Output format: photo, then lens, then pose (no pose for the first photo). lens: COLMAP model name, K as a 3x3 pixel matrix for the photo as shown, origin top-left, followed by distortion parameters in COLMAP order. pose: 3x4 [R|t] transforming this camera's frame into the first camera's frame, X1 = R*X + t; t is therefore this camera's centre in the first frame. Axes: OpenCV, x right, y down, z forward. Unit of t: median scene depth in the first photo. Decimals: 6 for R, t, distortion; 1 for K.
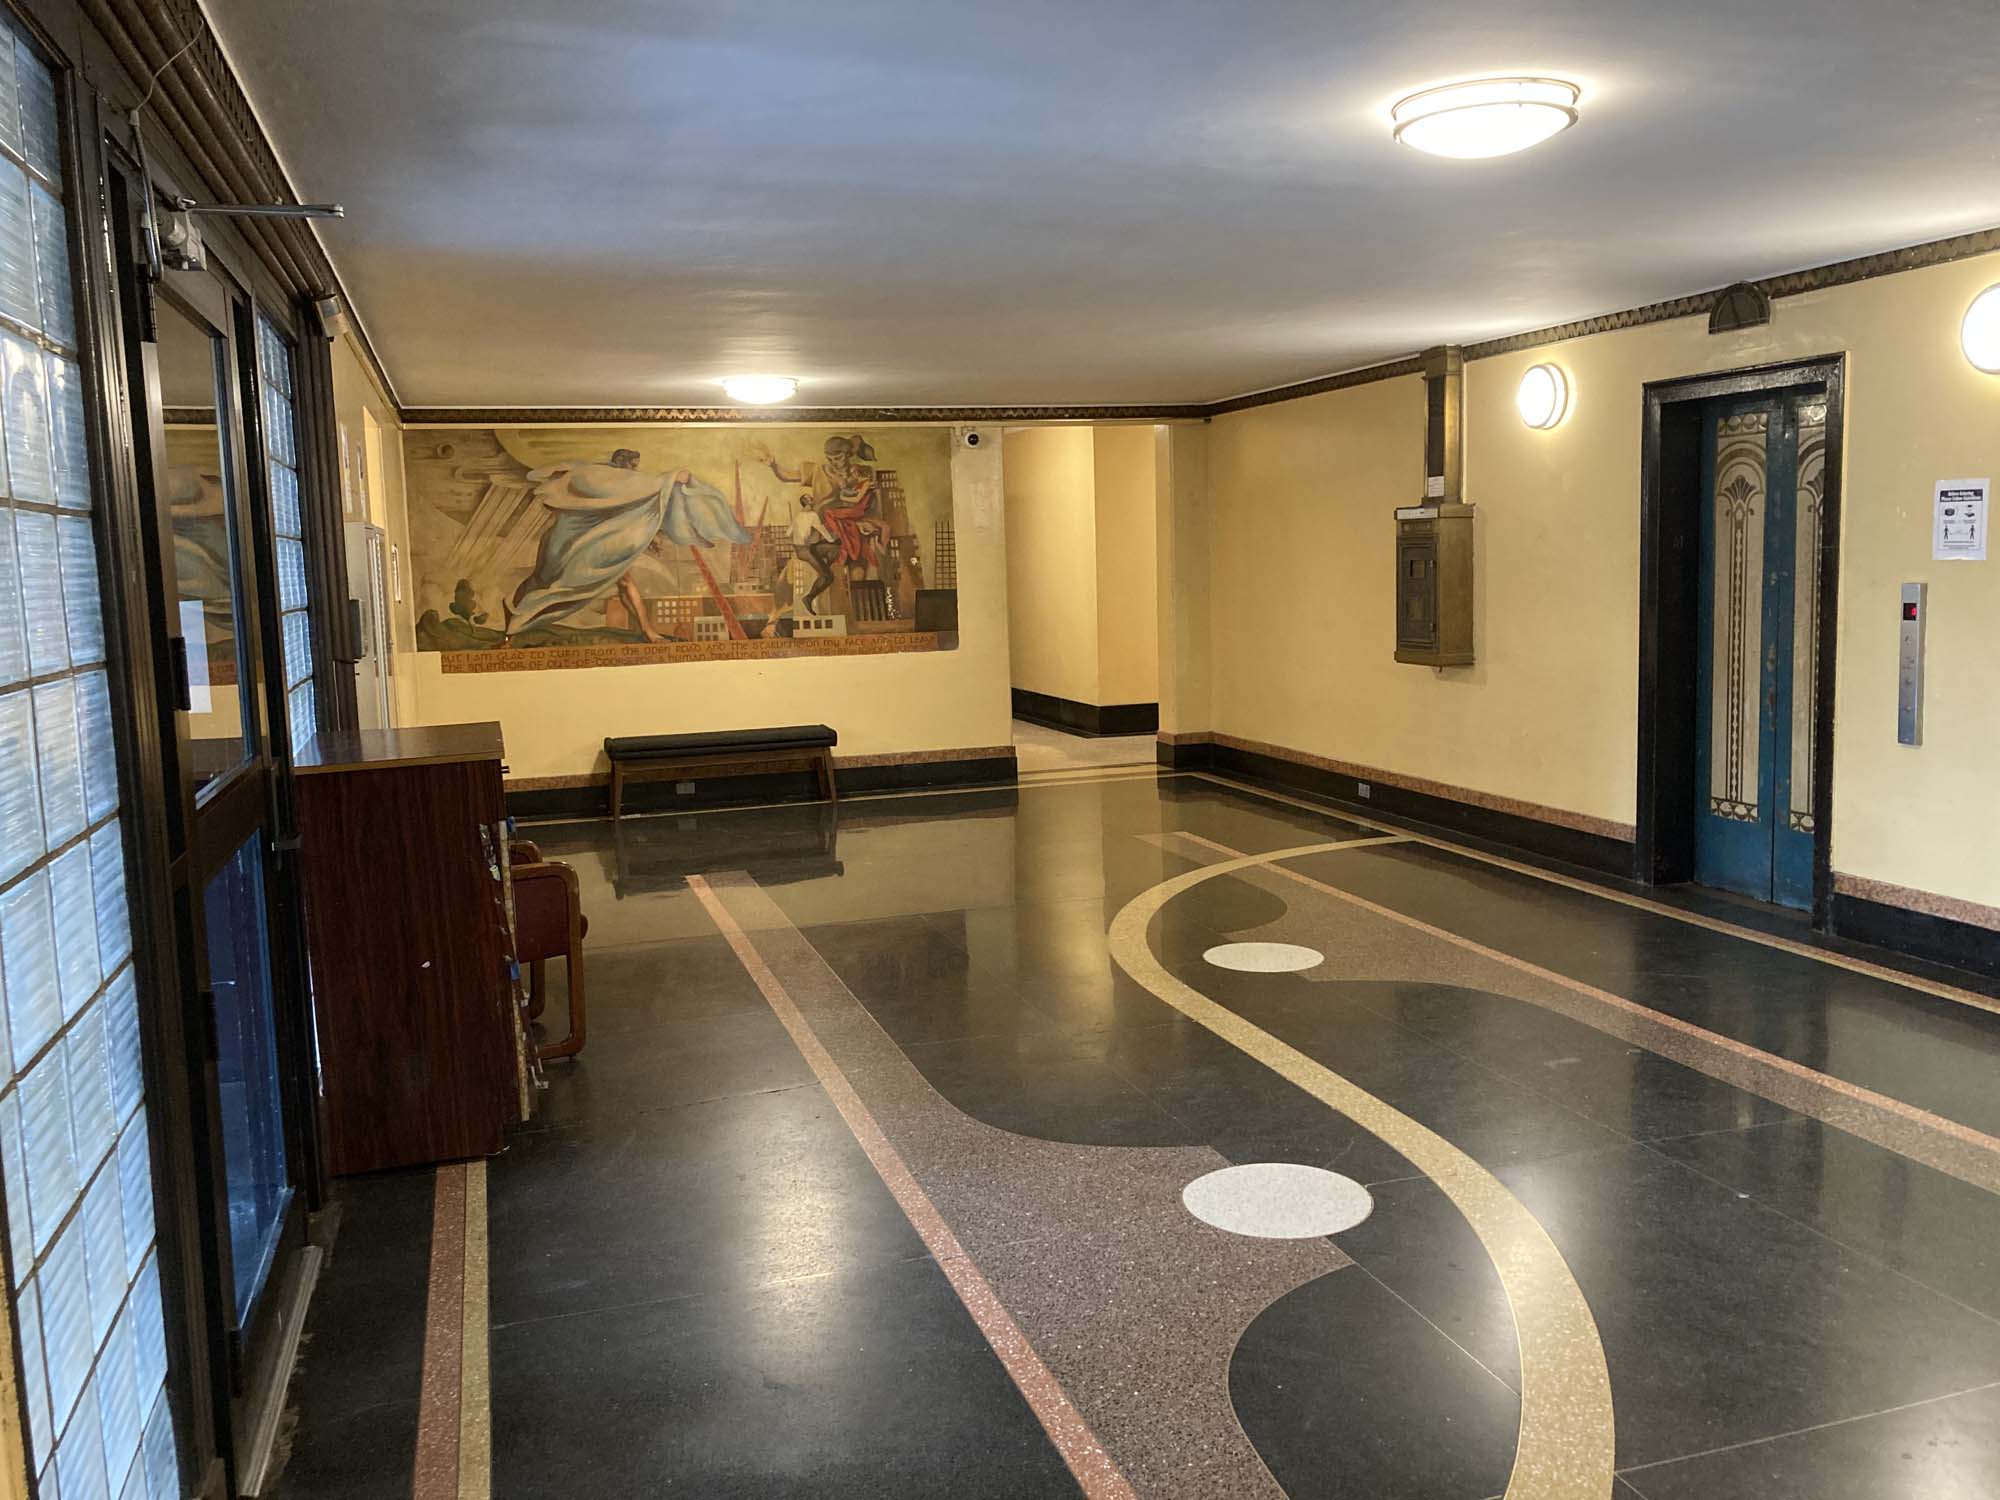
lens RADIAL K [[1648.3, 0, 1004.1], [0, 1648.3, 756.1], [0, 0, 1]] dist [0.040705, -0.020269]
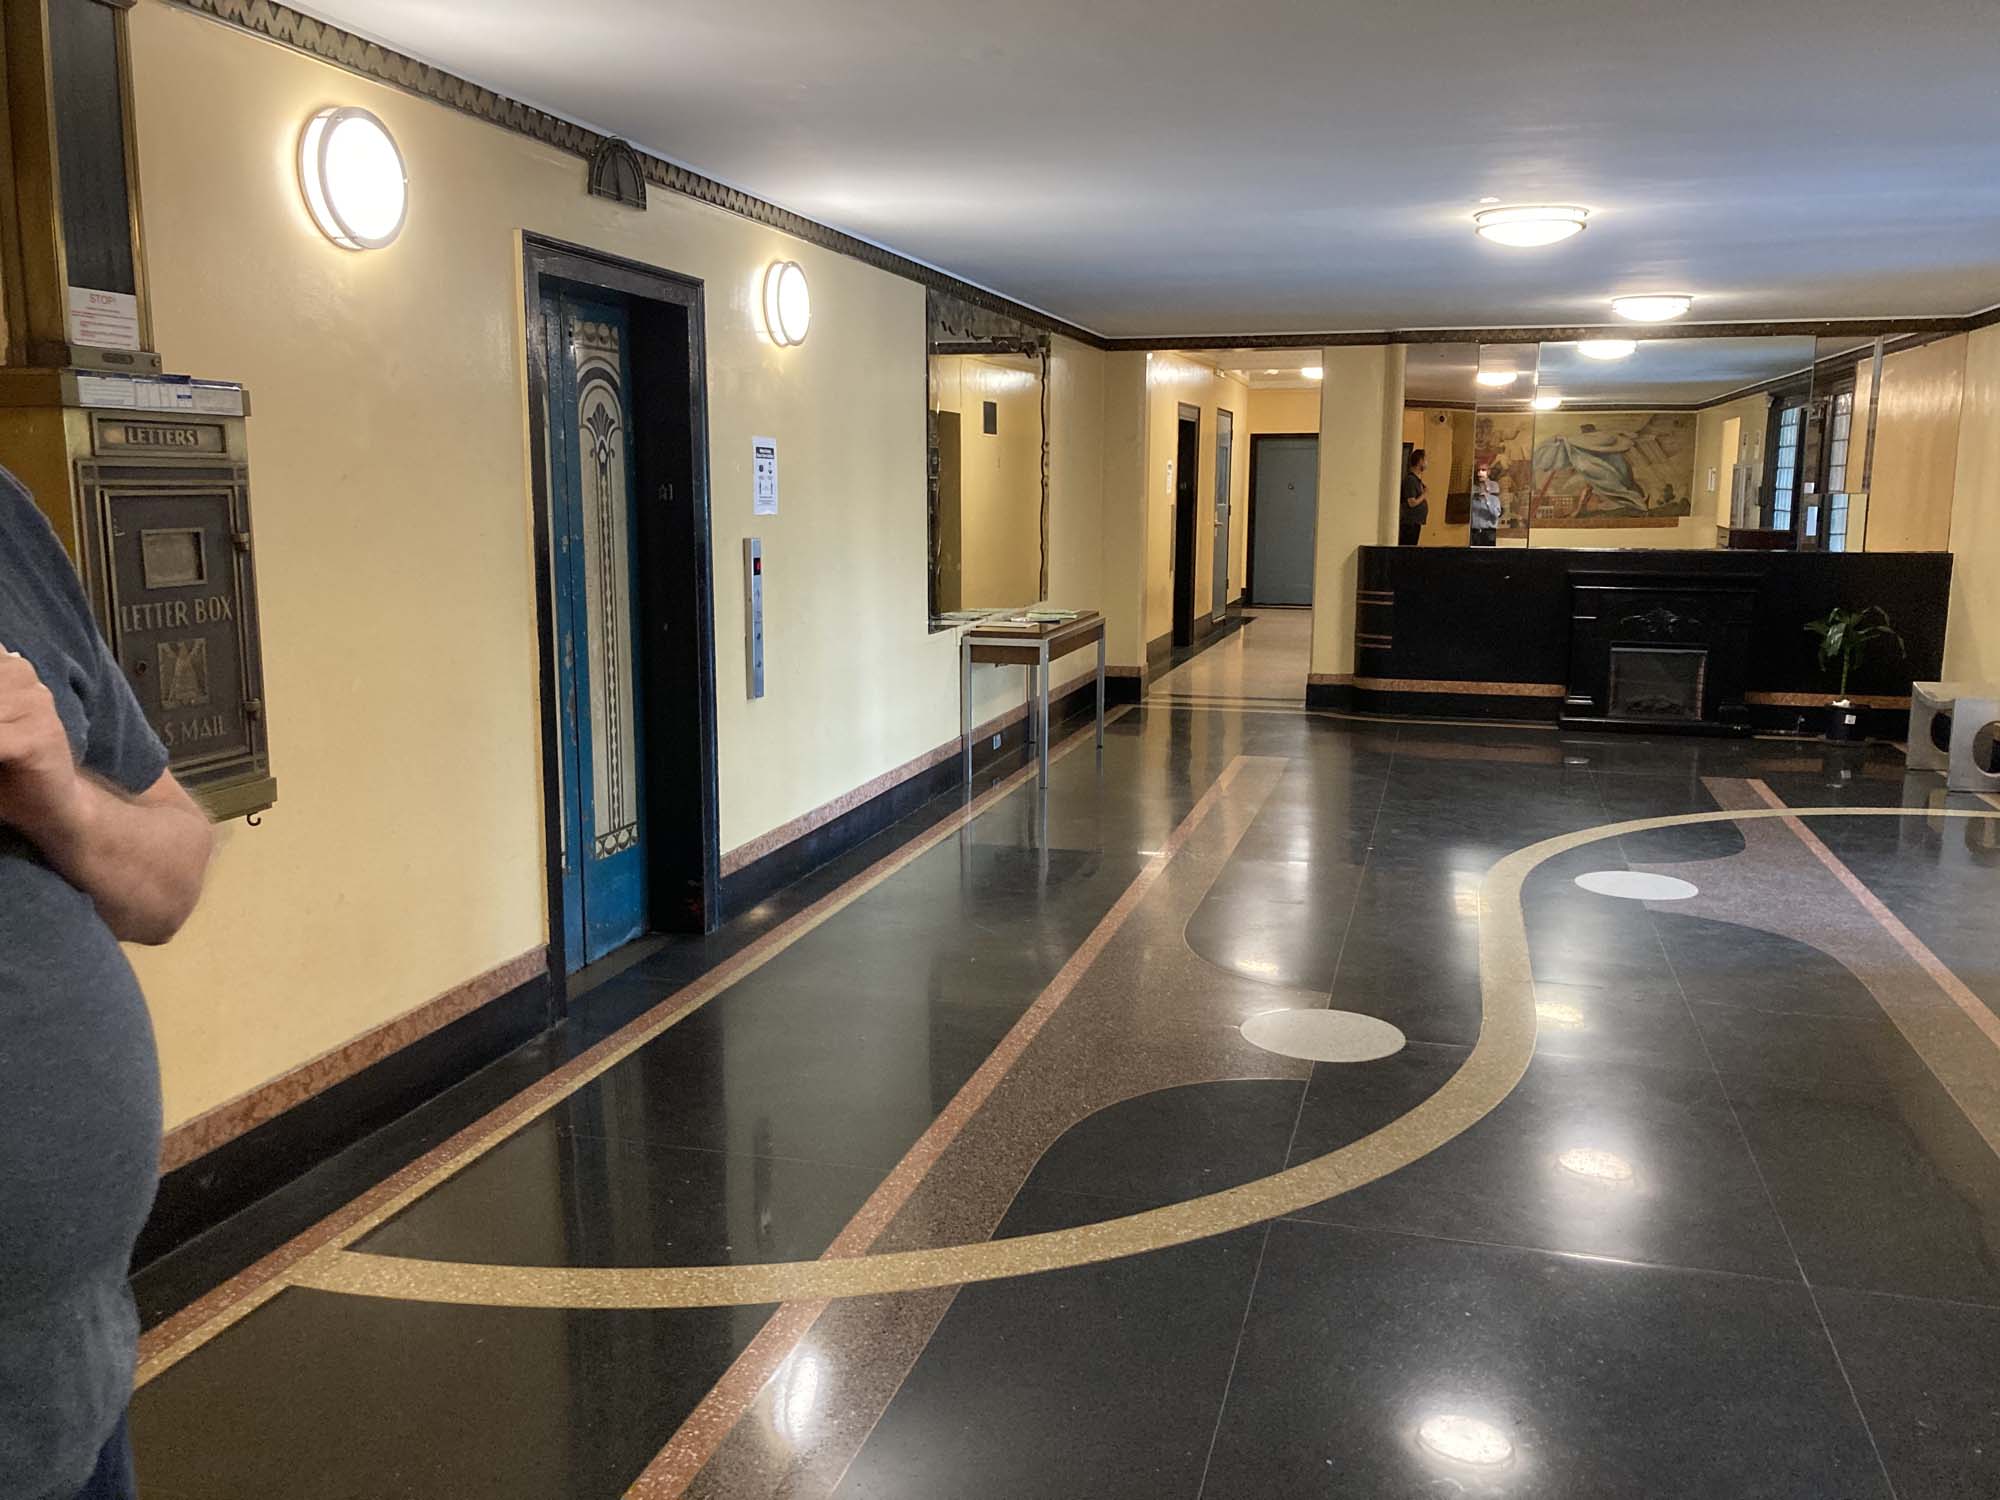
lens RADIAL K [[1648.3, 0, 998.5], [0, 1648.3, 740.5], [0, 0, 1]] dist [0.040705, -0.020269]
pose [[-0.837399, -0.057101, 0.543601, -0.164298], [0.090406, 0.966361, 0.240775, -0.275375], [-0.539064, 0.250770, -0.804068, 2.281057]]
